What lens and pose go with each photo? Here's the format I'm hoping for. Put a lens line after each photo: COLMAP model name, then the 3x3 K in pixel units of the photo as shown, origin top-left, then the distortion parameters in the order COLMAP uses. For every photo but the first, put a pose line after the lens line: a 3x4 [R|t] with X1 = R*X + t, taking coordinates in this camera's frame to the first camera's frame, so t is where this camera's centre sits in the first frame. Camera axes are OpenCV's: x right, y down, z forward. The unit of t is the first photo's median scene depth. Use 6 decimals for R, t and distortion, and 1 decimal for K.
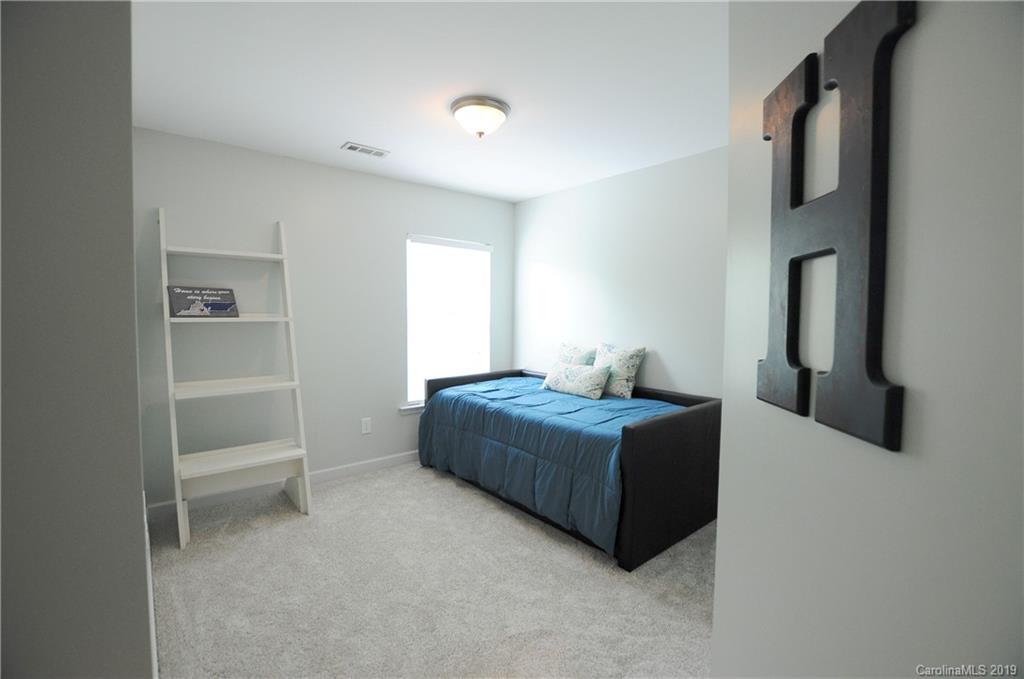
lens RADIAL K [[451.2, 0, 512.0], [0, 451.2, 339.5], [0, 0, 1]] dist [-0.001906, 0.000451]
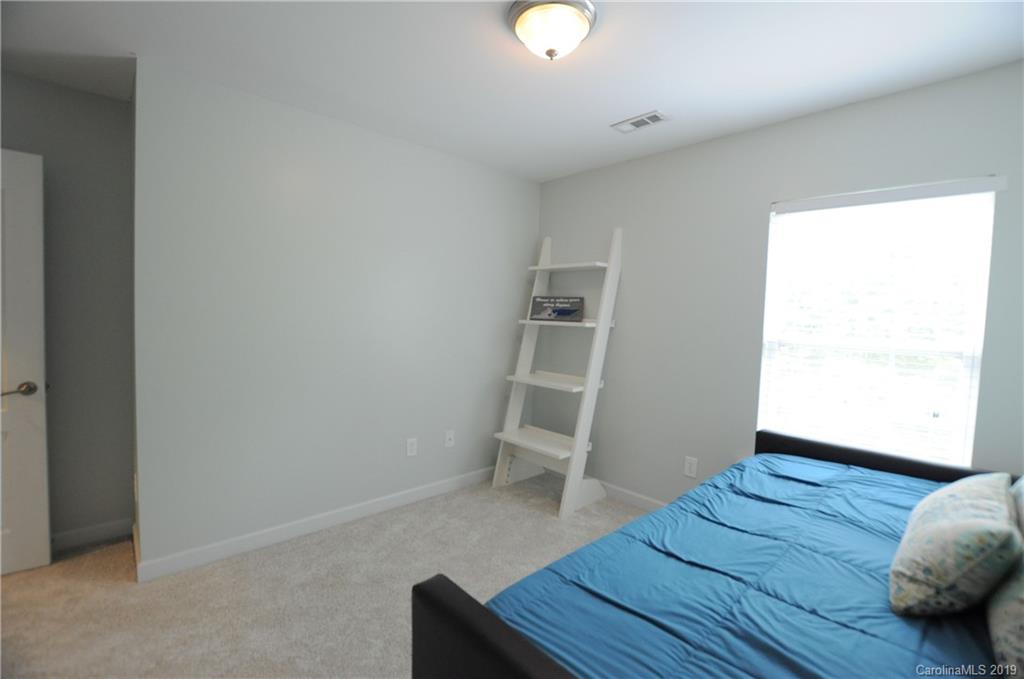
lens RADIAL K [[451.2, 0, 512.0], [0, 451.2, 339.5], [0, 0, 1]] dist [-0.001906, 0.000451]
pose [[0.067095, 0.066791, -0.995509, 0.523454], [-0.084940, 0.994517, 0.060999, -0.062606], [0.994125, 0.080465, 0.072400, 0.781448]]
